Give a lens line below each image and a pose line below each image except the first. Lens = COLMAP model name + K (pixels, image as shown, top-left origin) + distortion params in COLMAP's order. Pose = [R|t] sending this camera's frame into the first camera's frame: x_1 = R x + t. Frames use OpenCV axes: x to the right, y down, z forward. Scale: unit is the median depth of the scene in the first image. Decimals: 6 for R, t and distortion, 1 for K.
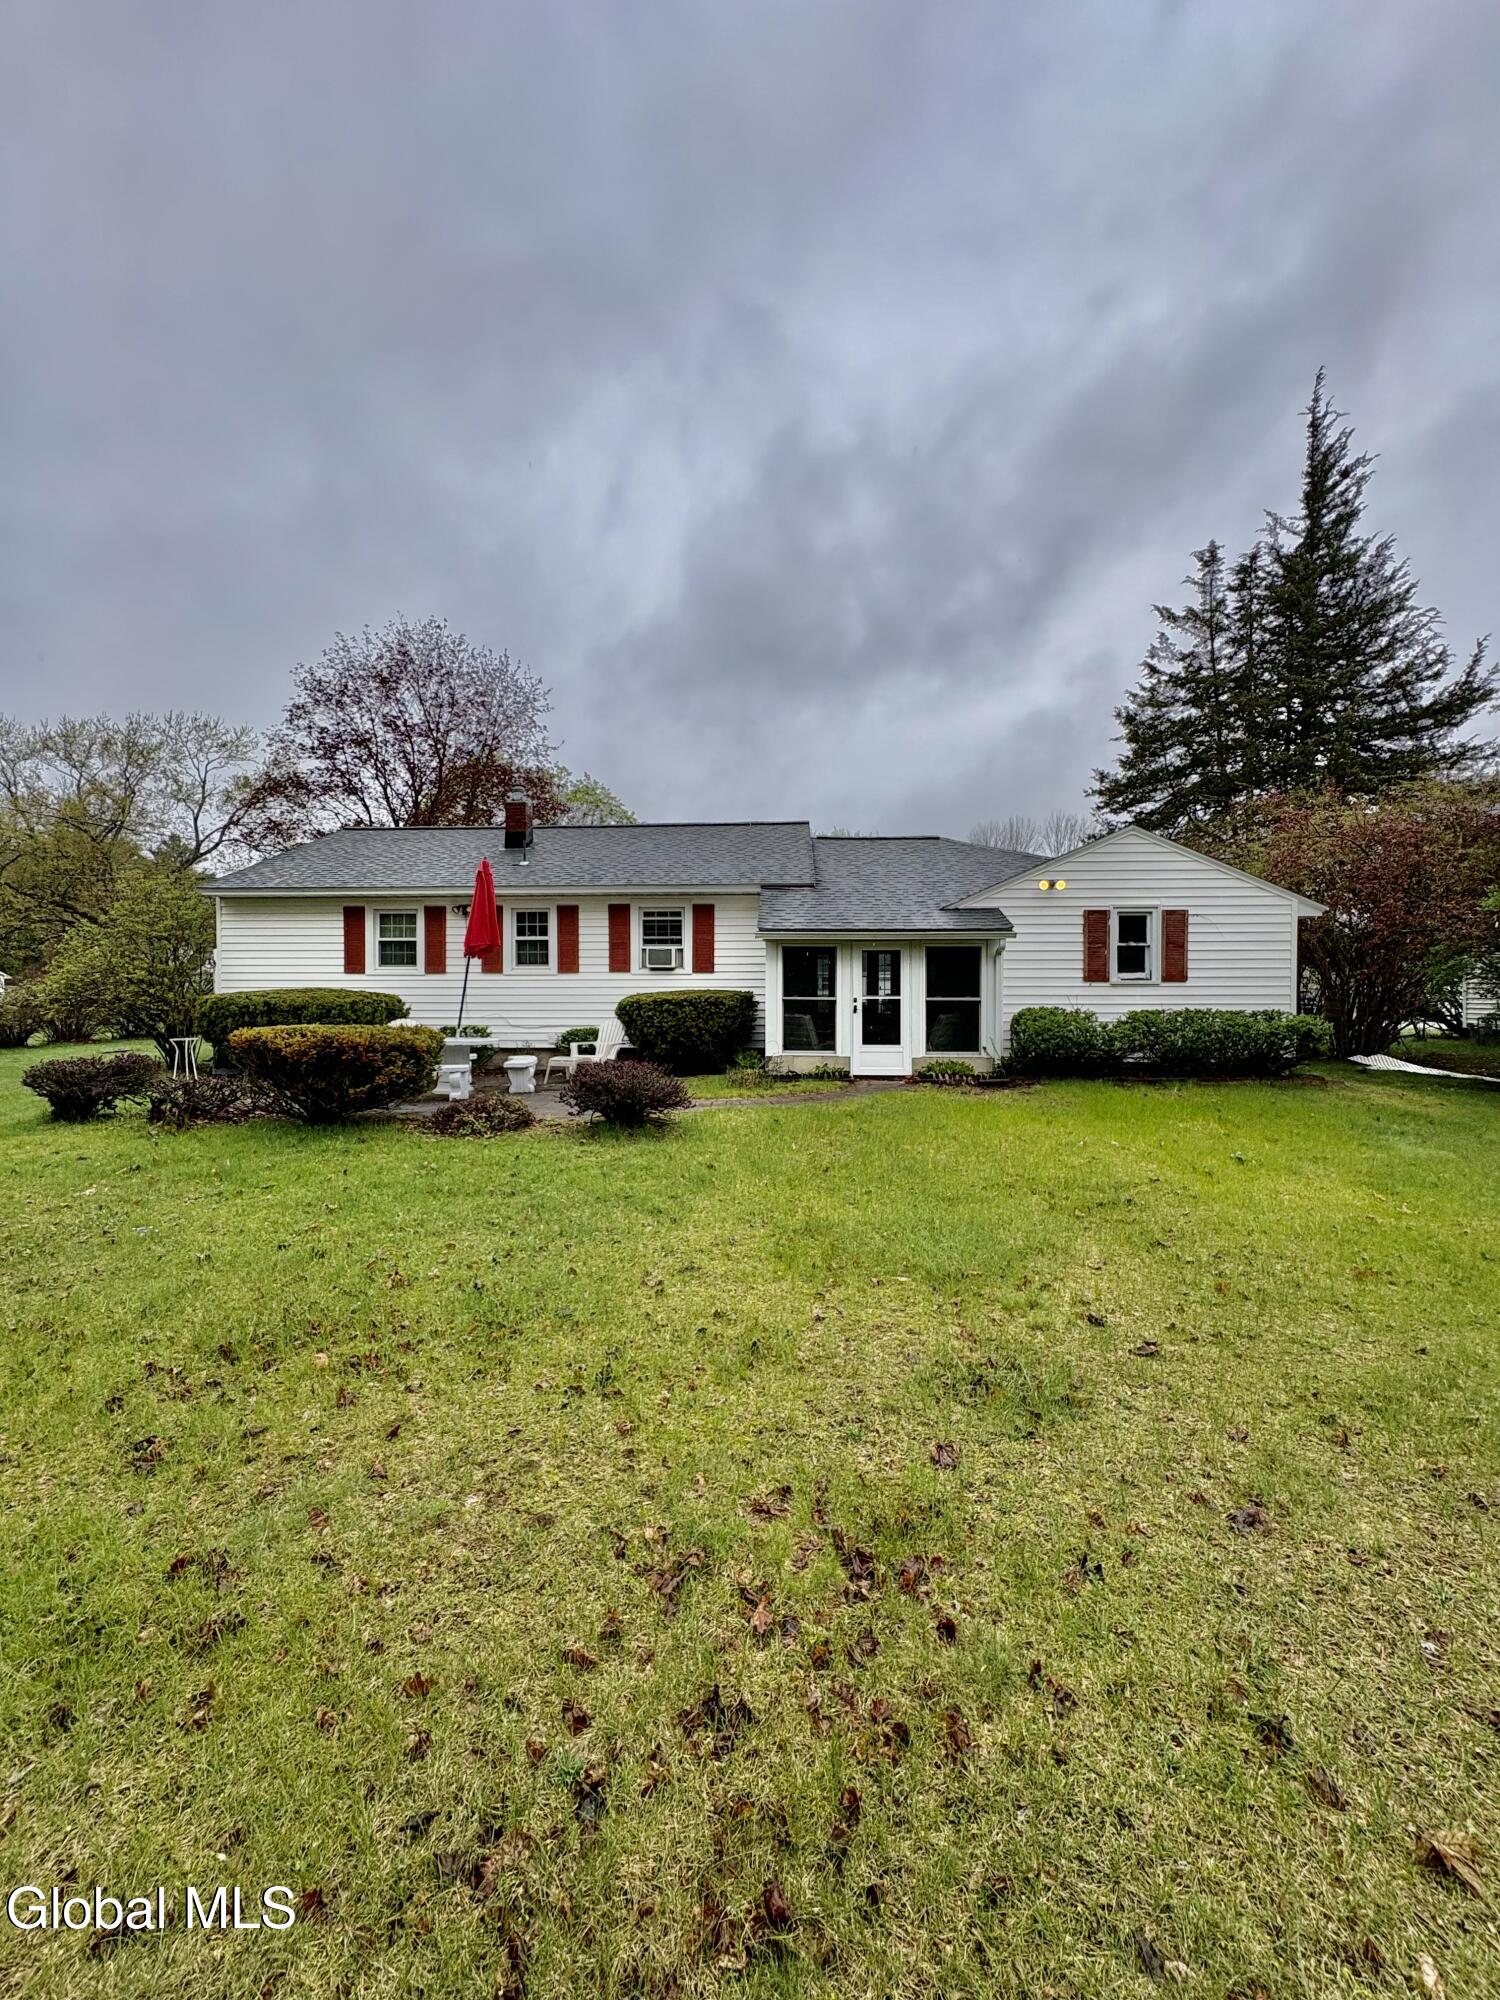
lens RADIAL K [[804.6, 0, 751.9], [0, 804.6, 995.9], [0, 0, 1]] dist [0.000788, 0.000611]
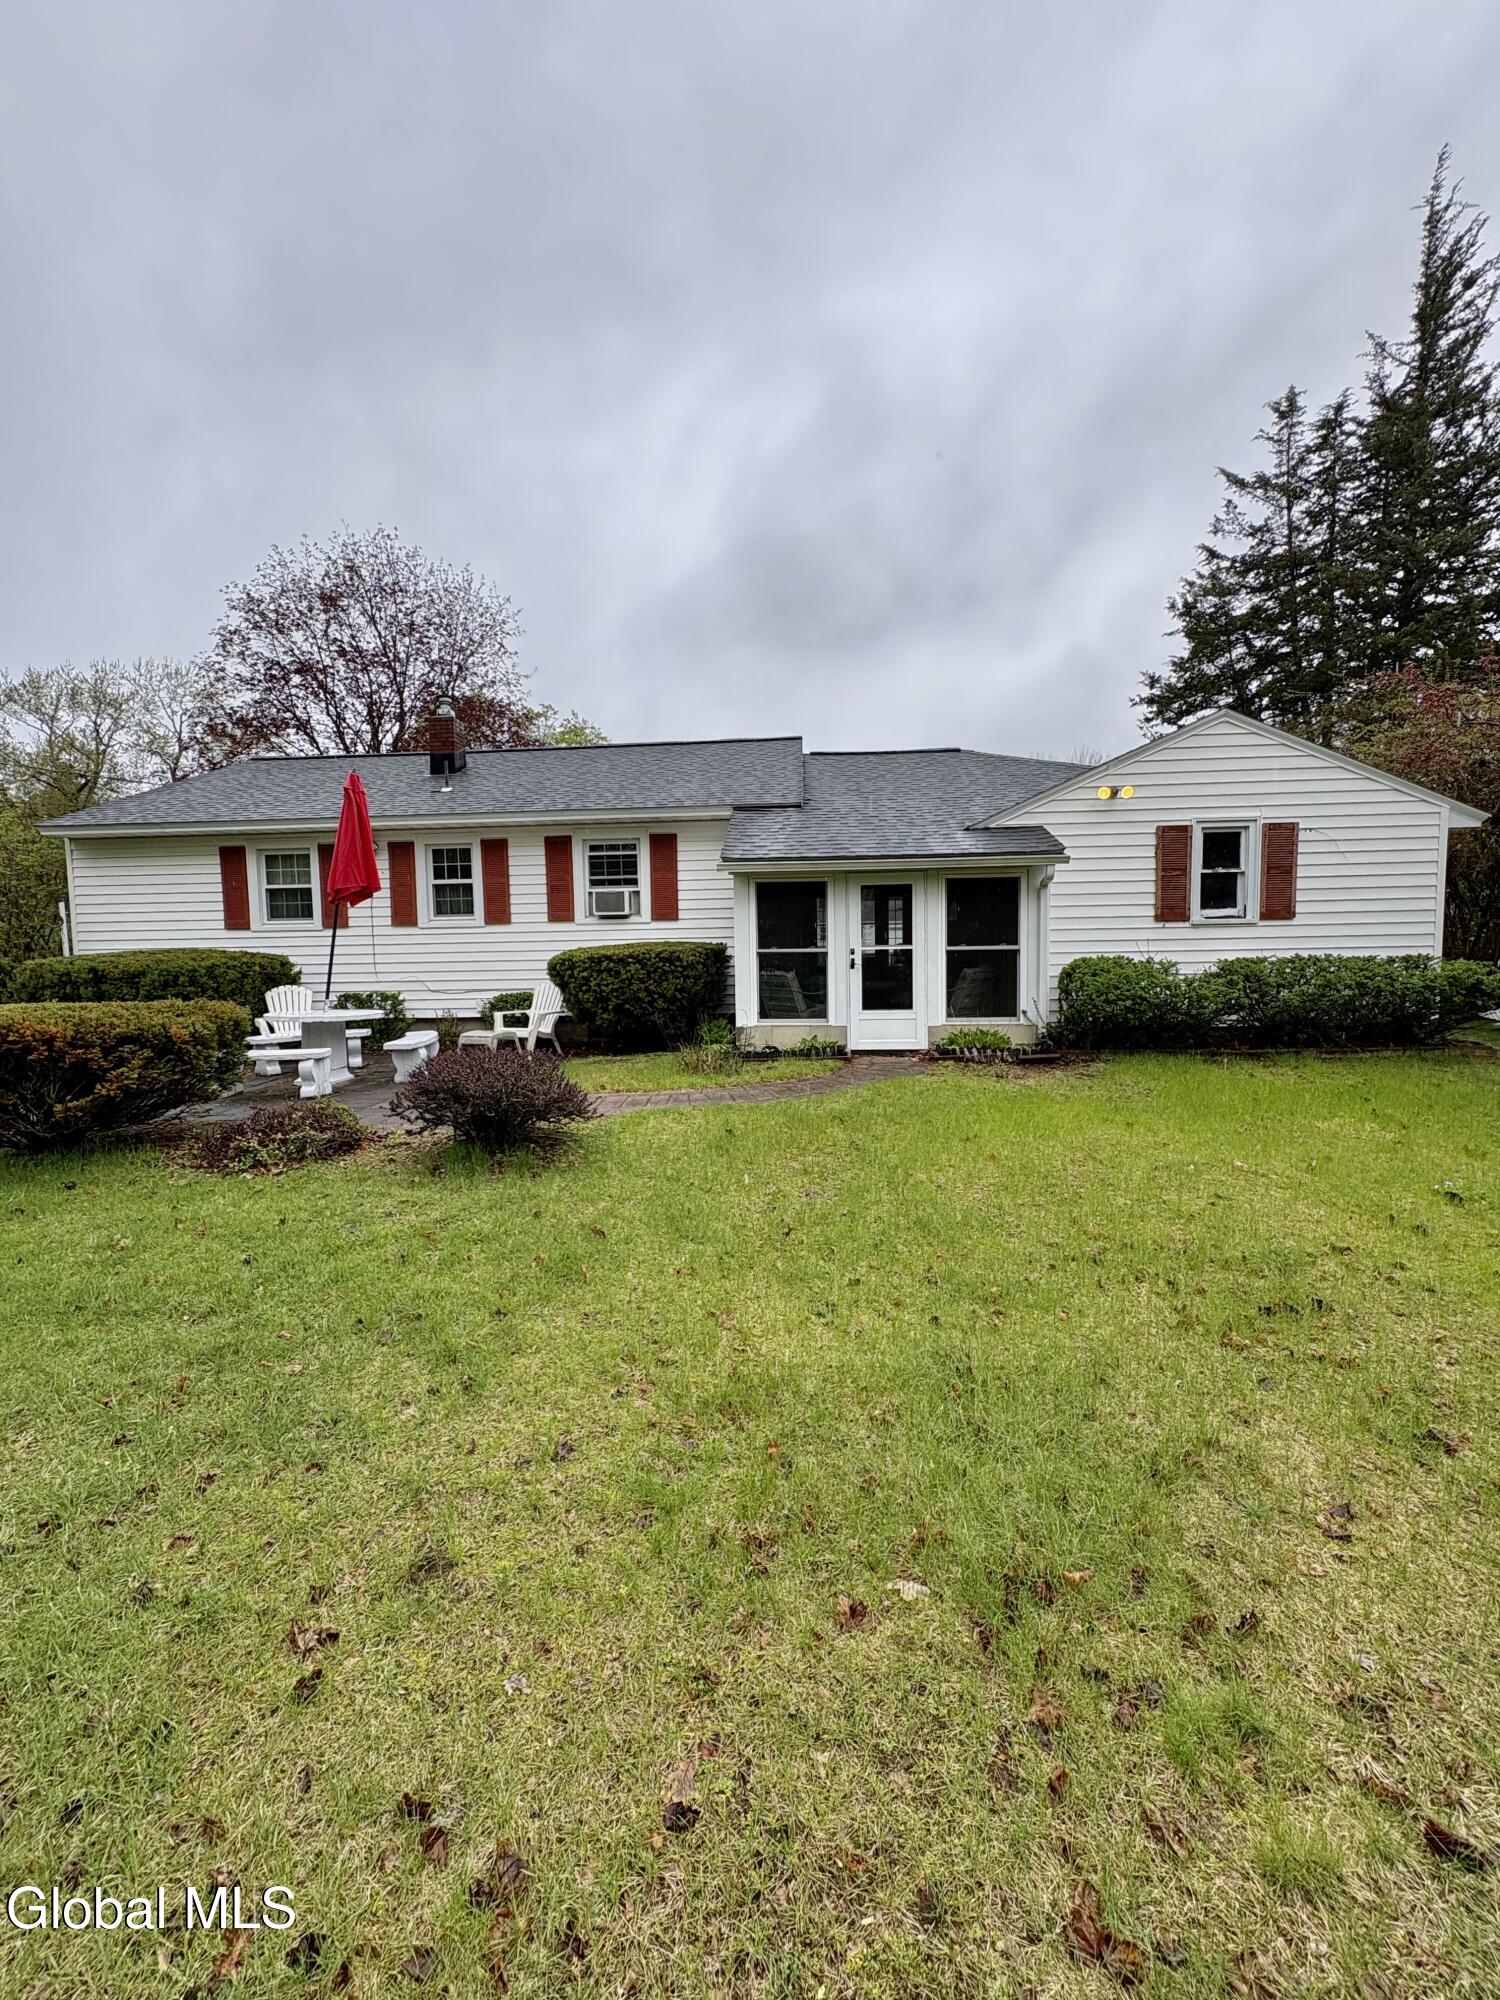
lens RADIAL K [[804.6, 0, 744.0], [0, 804.6, 1006.6], [0, 0, 1]] dist [0.000788, 0.000611]
pose [[0.999484, -0.016320, -0.027681, 0.040249], [0.018278, 0.997235, 0.072024, 0.000384], [0.026429, -0.072493, 0.997019, 0.204907]]
